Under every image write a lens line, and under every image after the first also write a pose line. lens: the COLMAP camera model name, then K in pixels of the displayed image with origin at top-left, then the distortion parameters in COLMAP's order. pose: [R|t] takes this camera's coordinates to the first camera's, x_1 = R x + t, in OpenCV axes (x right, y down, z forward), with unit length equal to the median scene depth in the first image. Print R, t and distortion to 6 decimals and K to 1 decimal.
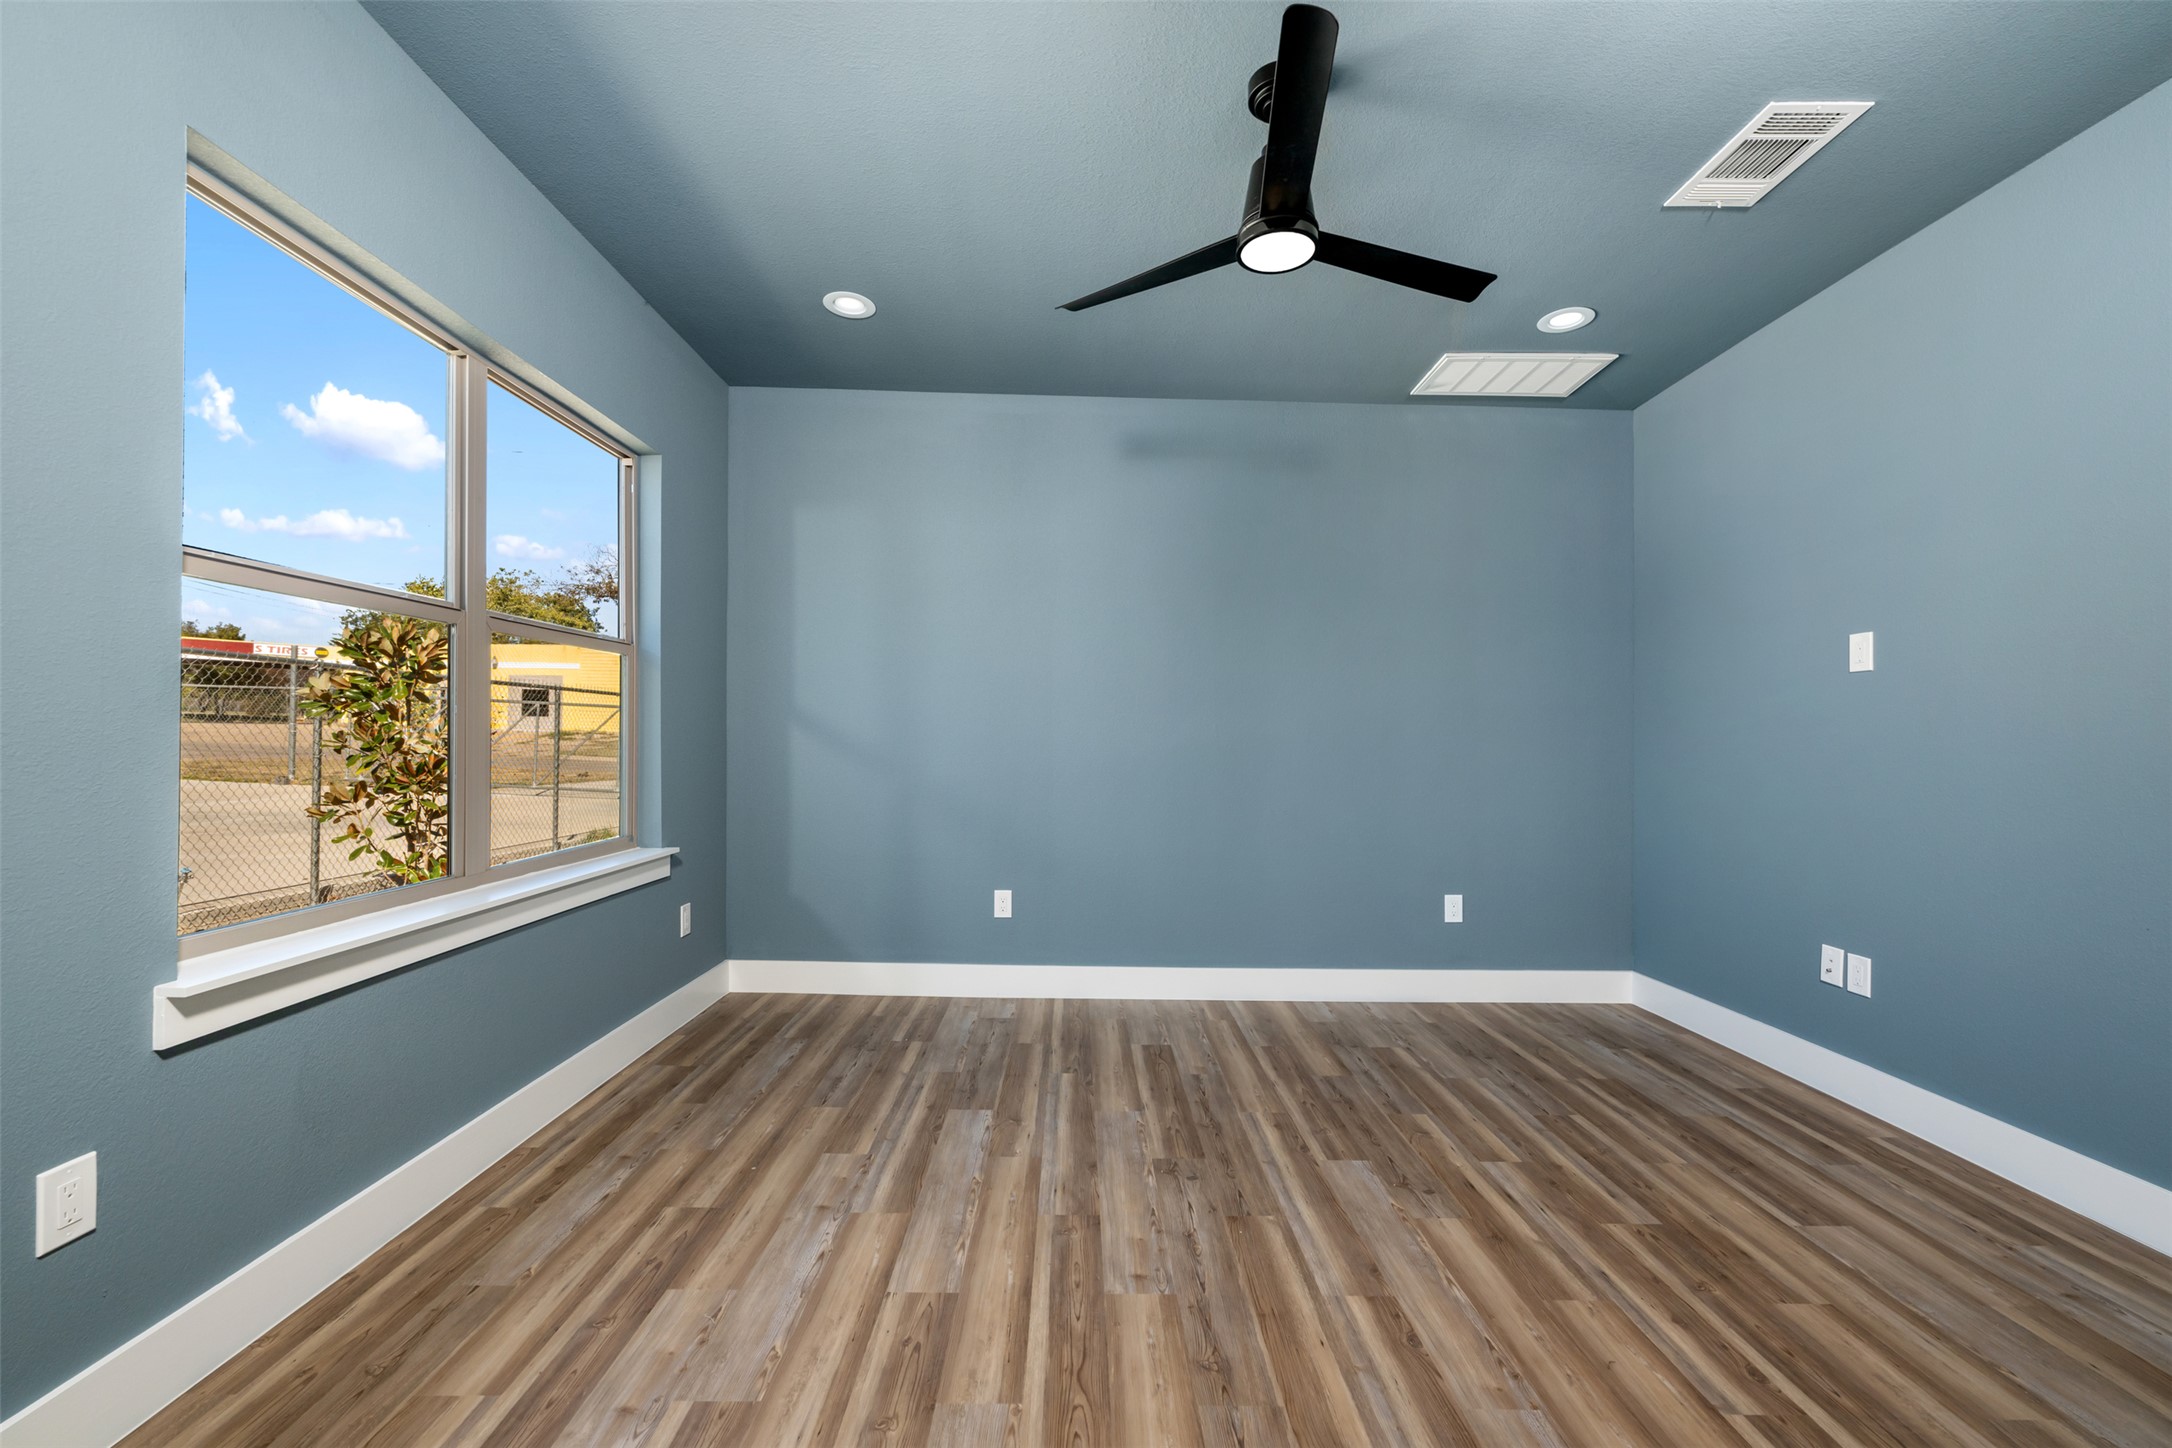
lens RADIAL K [[857.4, 0, 1081.6], [0, 857.4, 721.6], [0, 0, 1]] dist [0.000419, 0.000145]
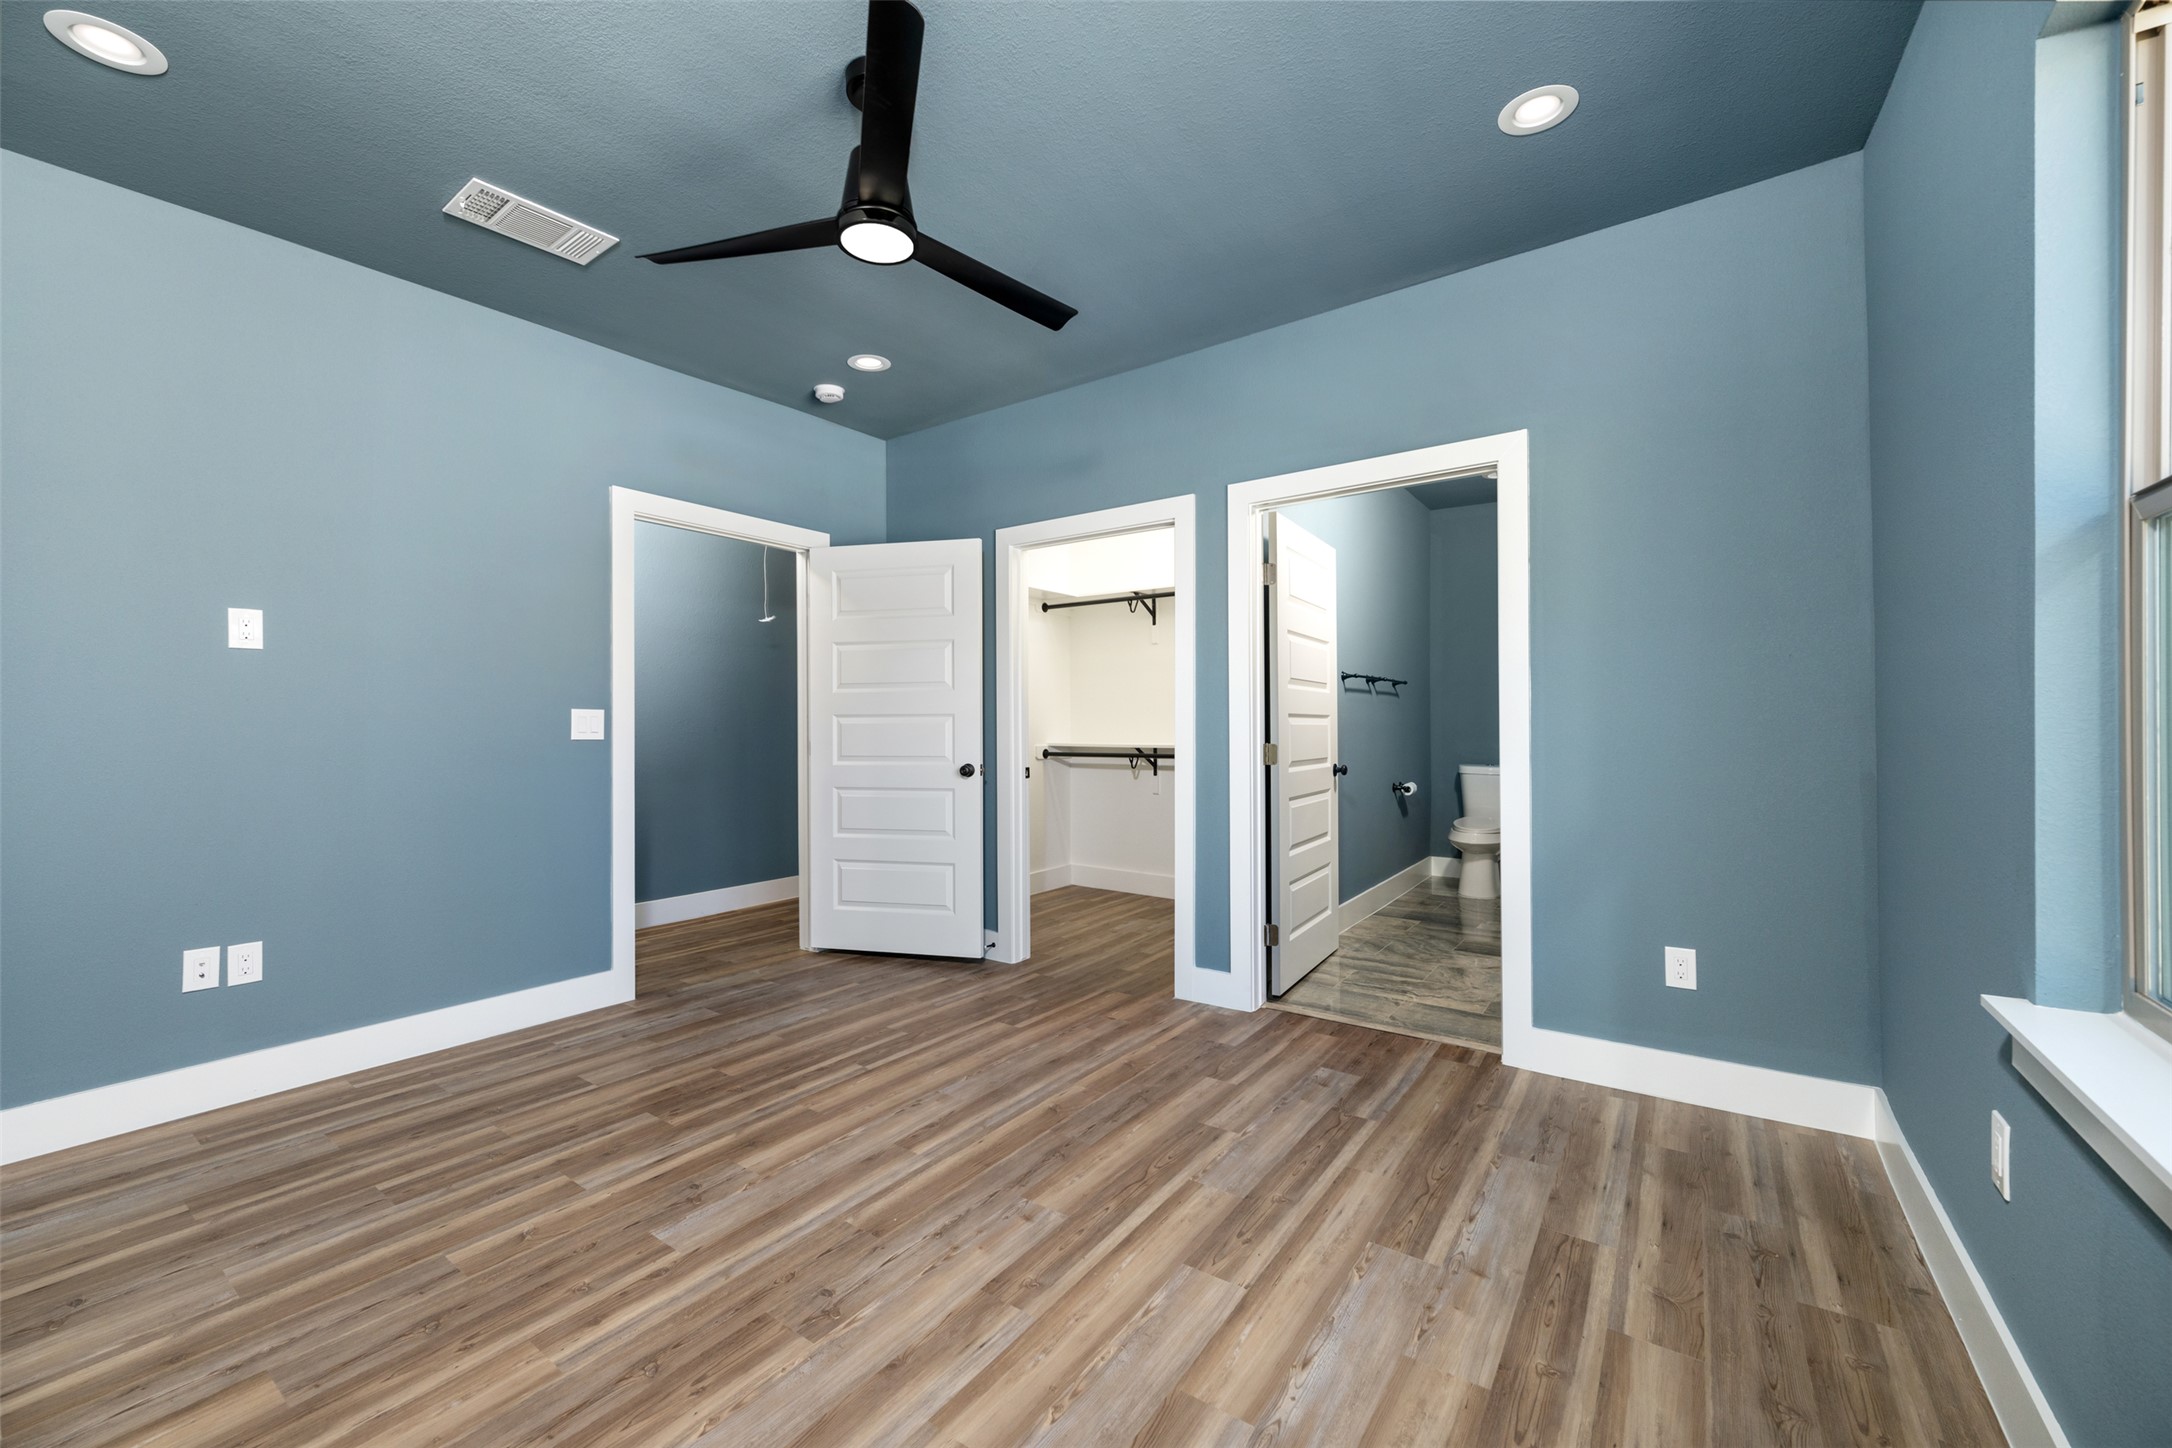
lens RADIAL K [[857.4, 0, 1075.3], [0, 857.4, 720.7], [0, 0, 1]] dist [0.000419, 0.000145]
pose [[-0.799998, -0.006962, 0.599962, -0.577409], [-0.016964, 0.999795, -0.011018, 0.024243], [-0.599763, -0.018992, -0.799952, 1.691021]]
